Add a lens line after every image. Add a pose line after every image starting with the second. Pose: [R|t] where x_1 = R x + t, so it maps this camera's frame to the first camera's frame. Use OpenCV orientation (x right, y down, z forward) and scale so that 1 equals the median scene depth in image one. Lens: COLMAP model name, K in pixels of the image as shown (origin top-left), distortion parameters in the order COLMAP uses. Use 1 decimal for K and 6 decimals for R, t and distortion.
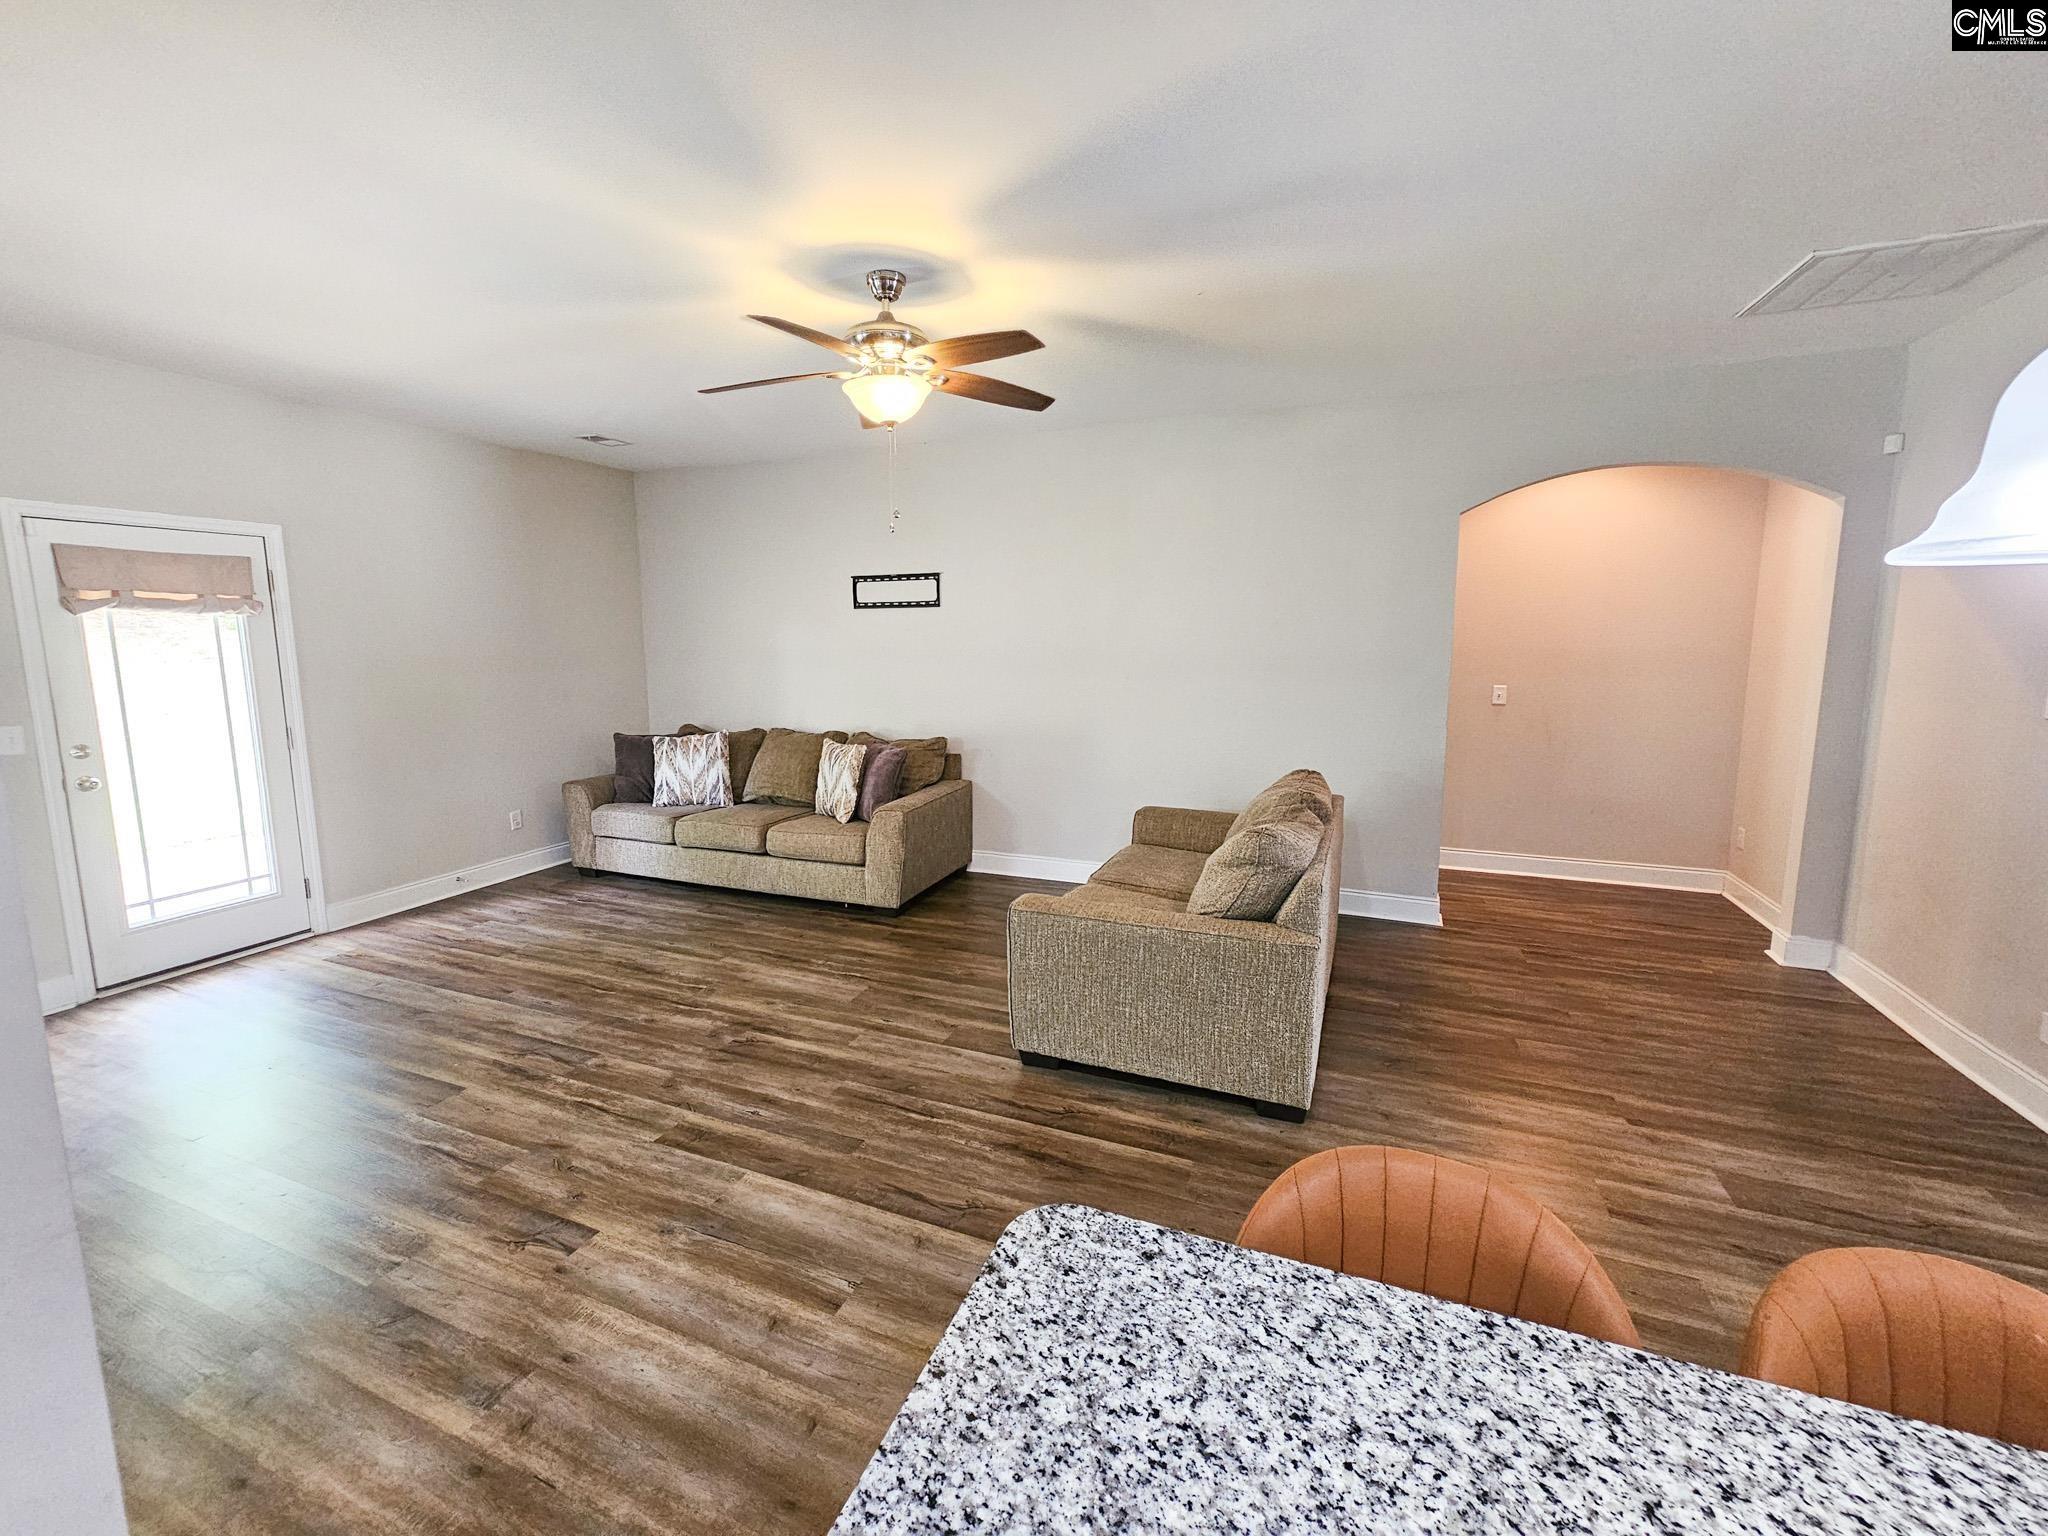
lens RADIAL K [[837.3, 0, 1005.6], [0, 837.3, 737.2], [0, 0, 1]] dist [0.001553, -0.001347]
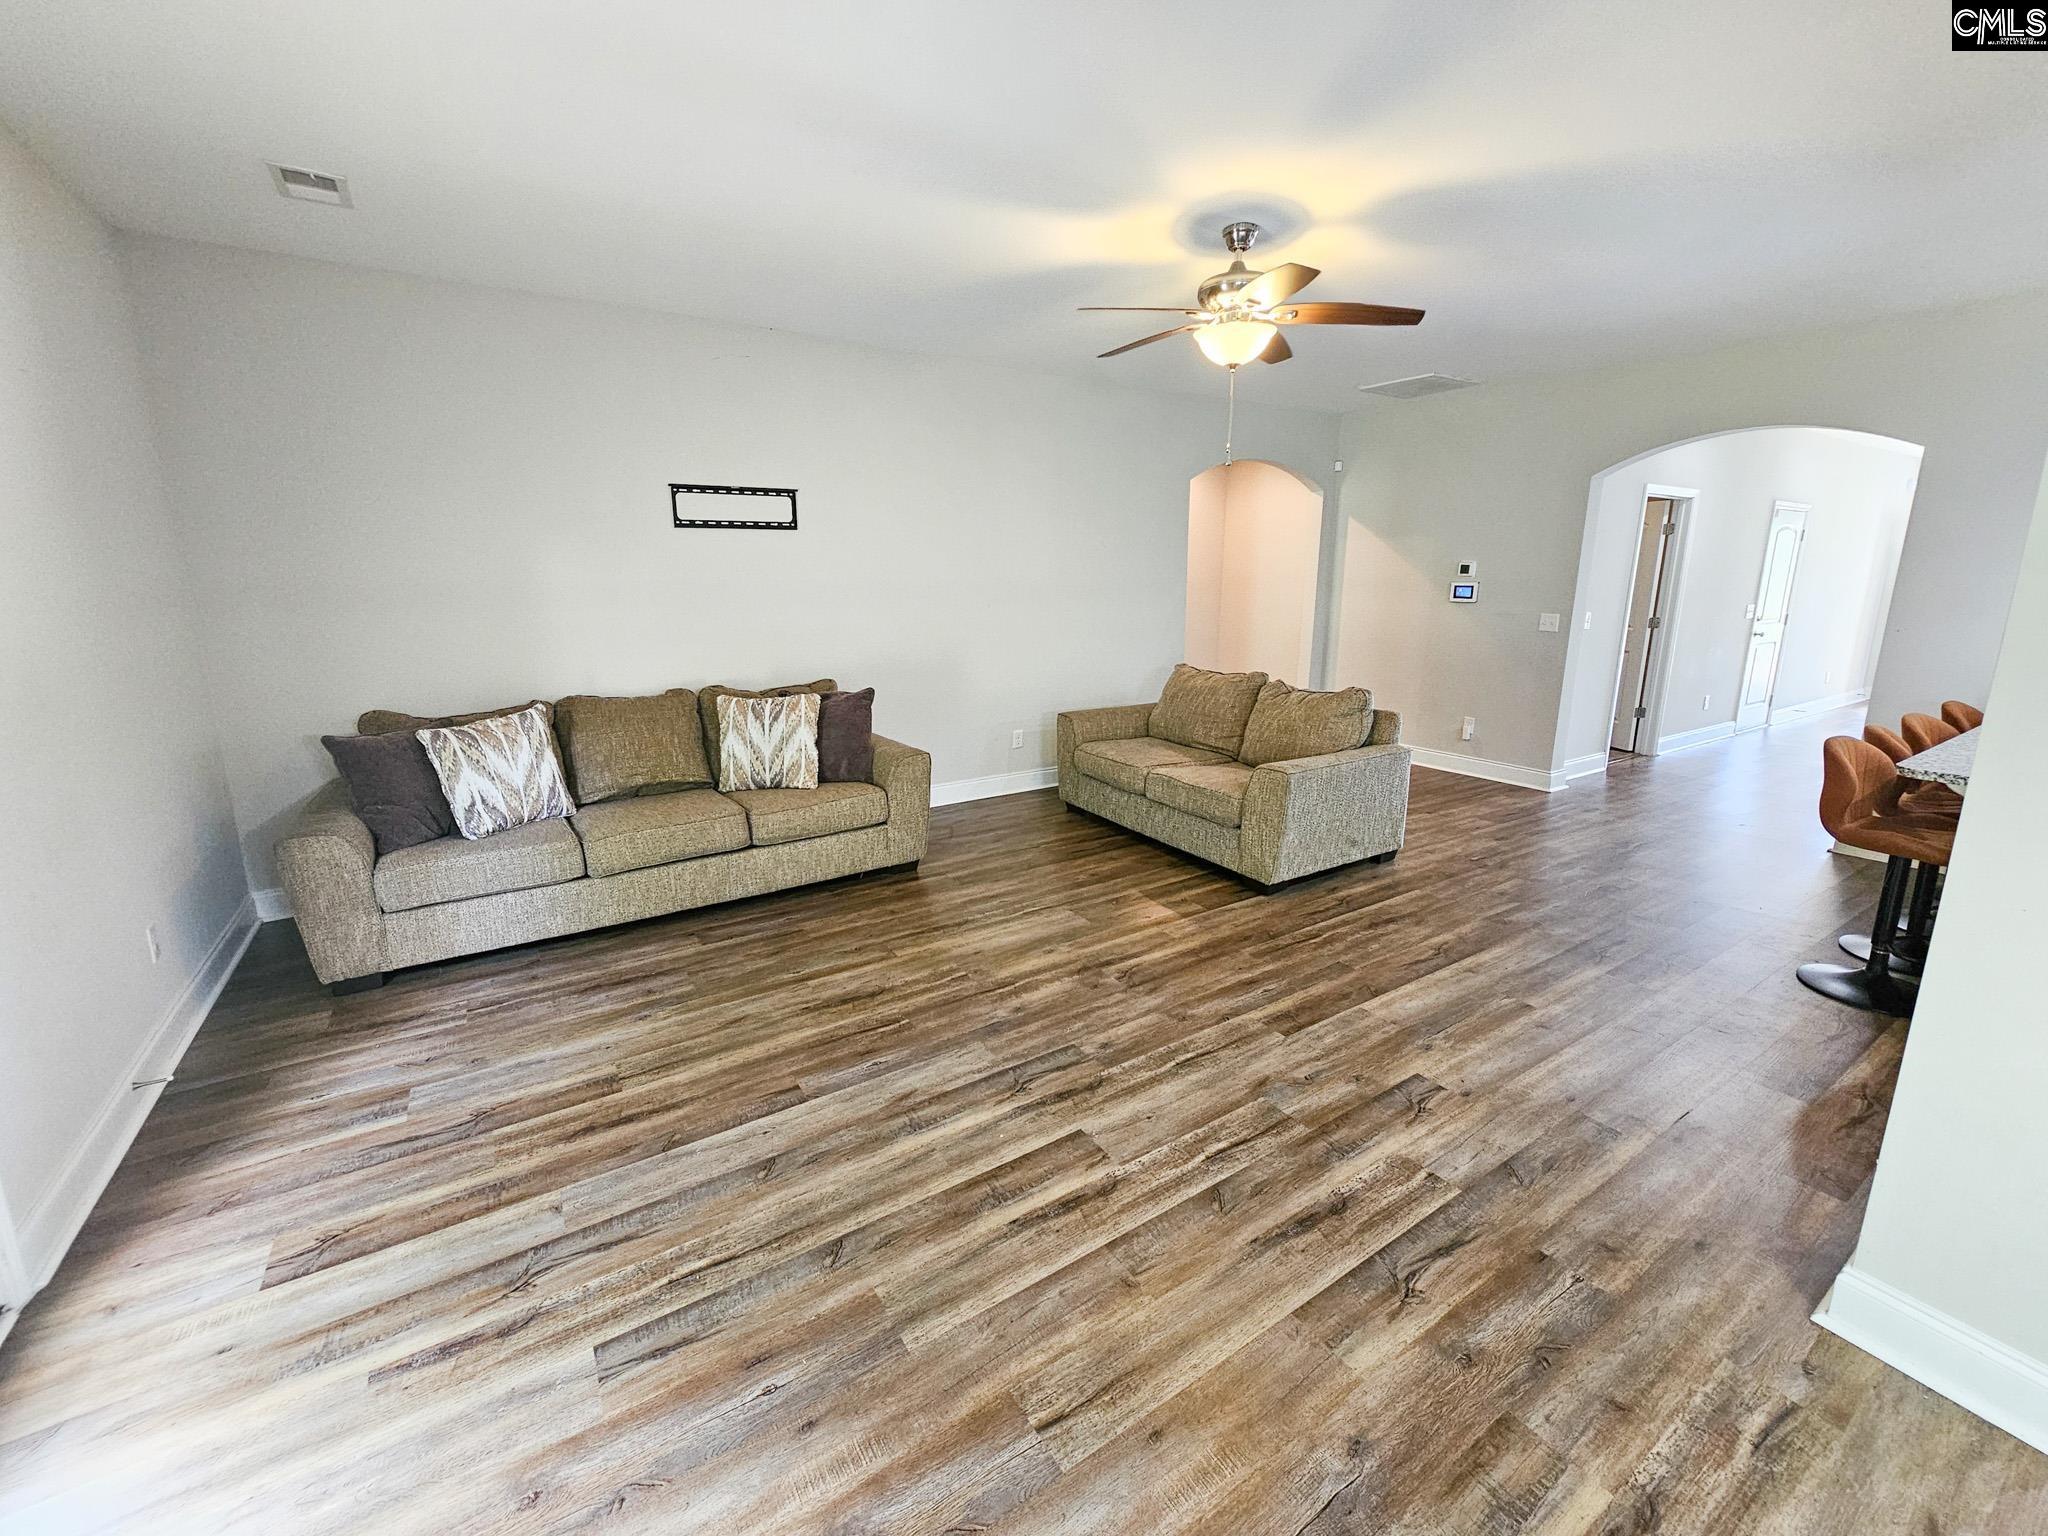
lens RADIAL K [[837.3, 0, 1024.7], [0, 837.3, 732.5], [0, 0, 1]] dist [0.001553, -0.001347]
pose [[0.572887, -0.153936, 0.805049, -0.904745], [0.100205, 0.987991, 0.117610, -0.036350], [-0.813486, 0.013293, 0.581433, 0.416238]]
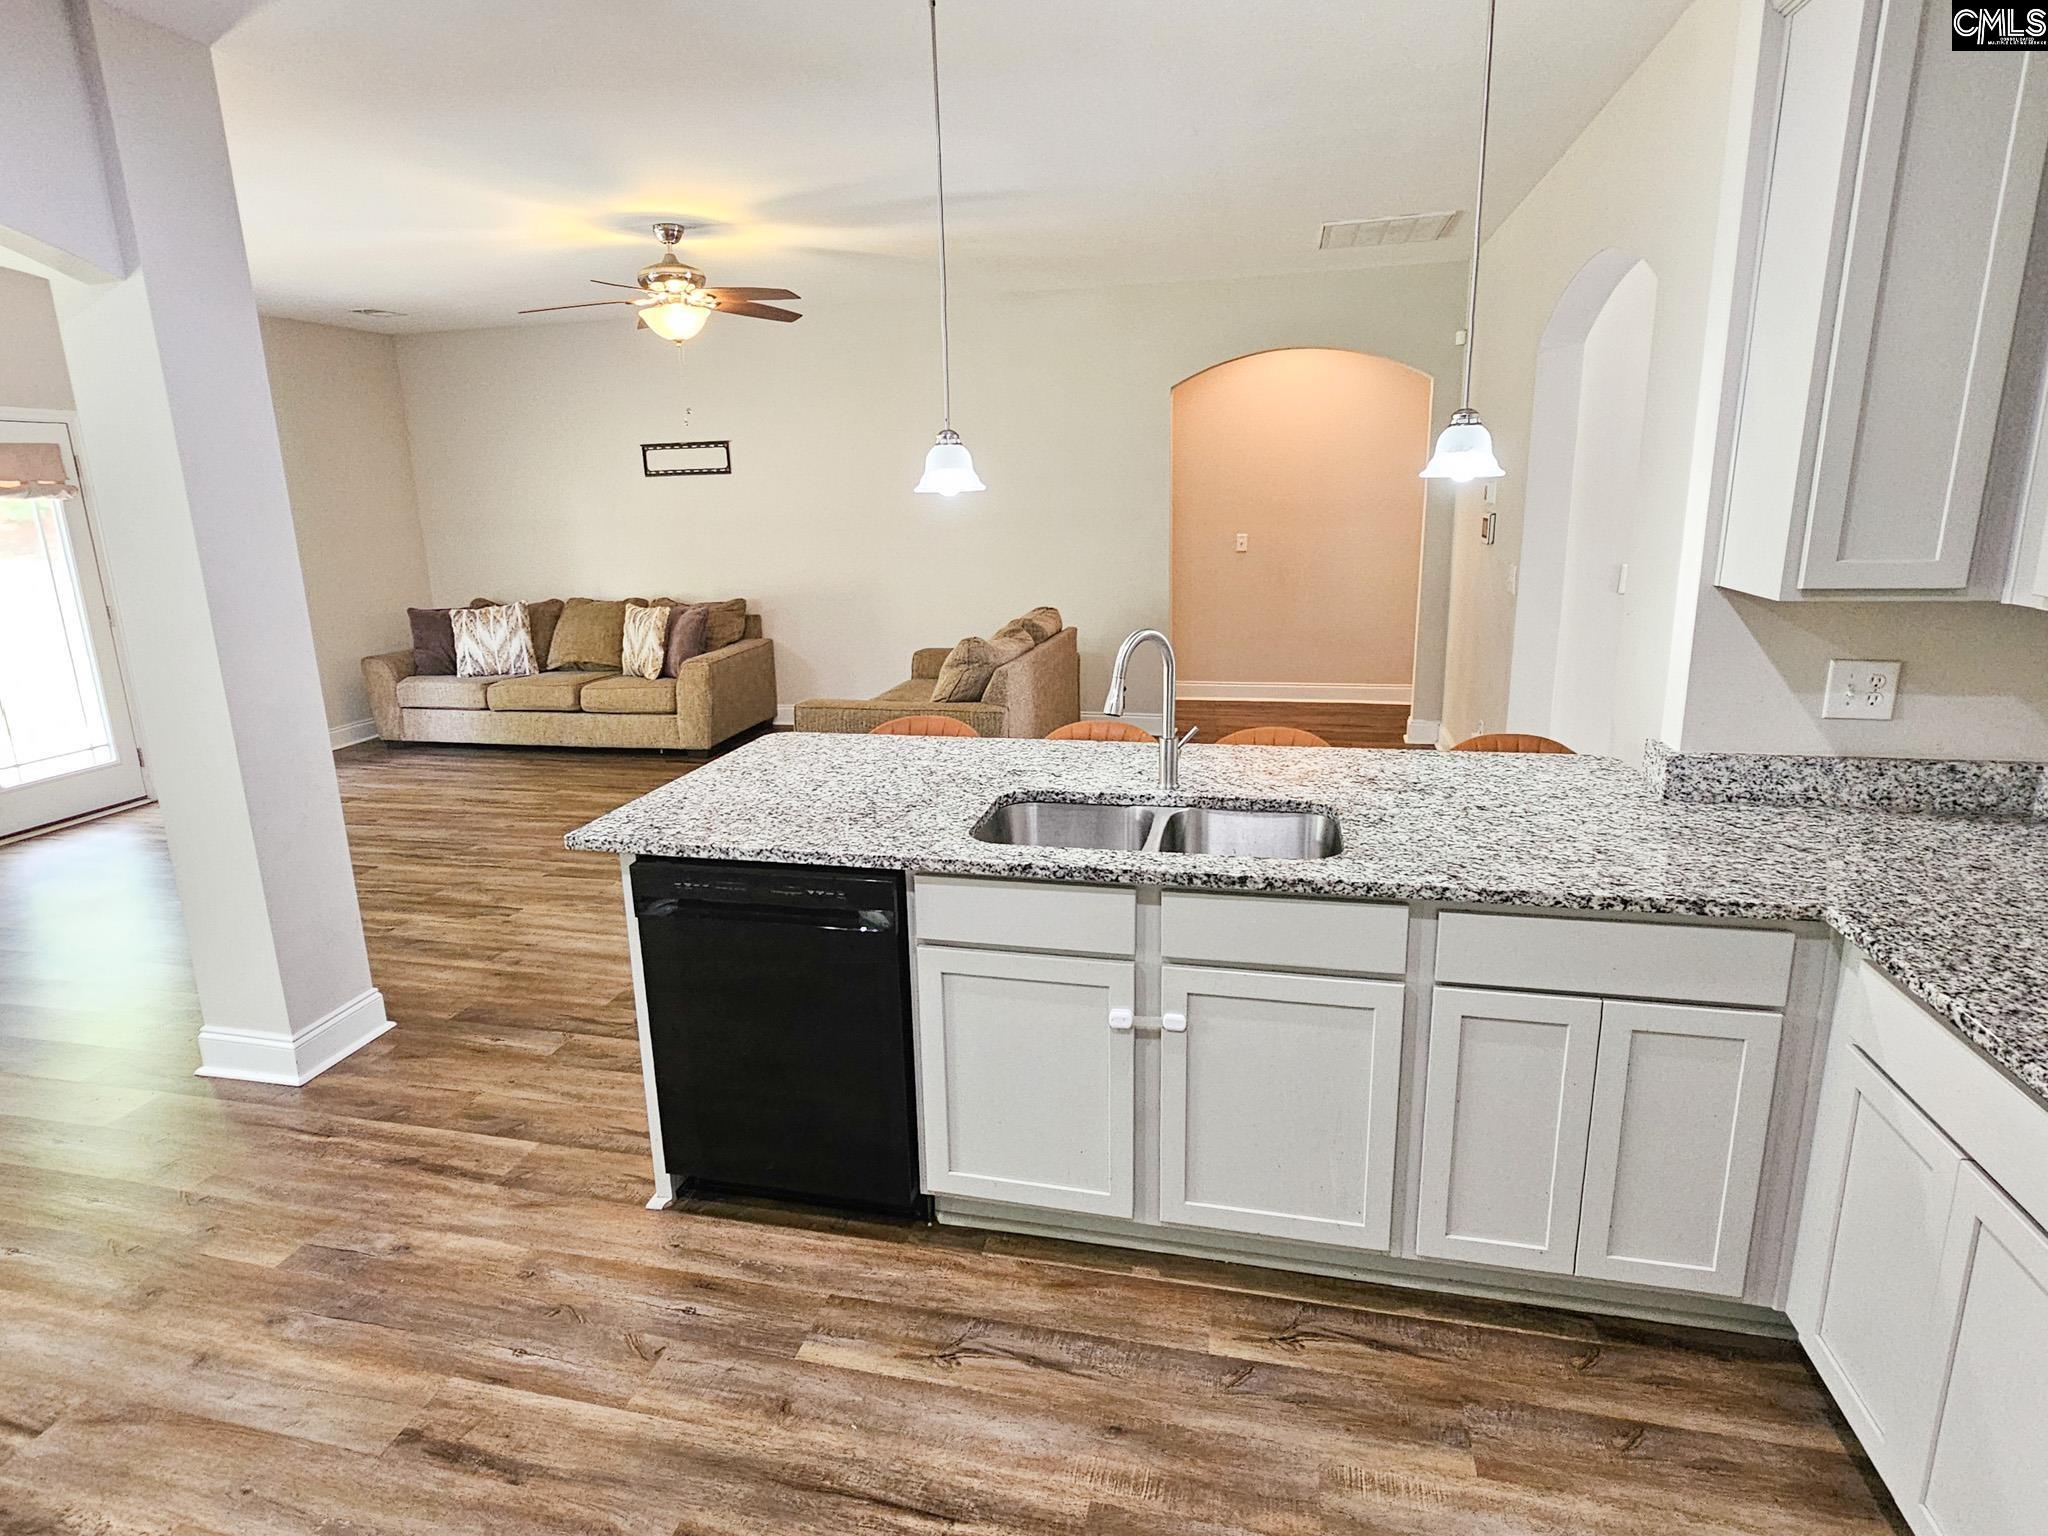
lens RADIAL K [[1093.0, 0, 1000.0], [0, 1093.0, 736.2], [0, 0, 1]] dist [0.000955, -0.001686]
pose [[0.988450, -0.054567, 0.141380, 0.057871], [0.040334, 0.994002, 0.101657, 0.060914], [-0.146079, -0.094780, 0.984722, -0.574769]]
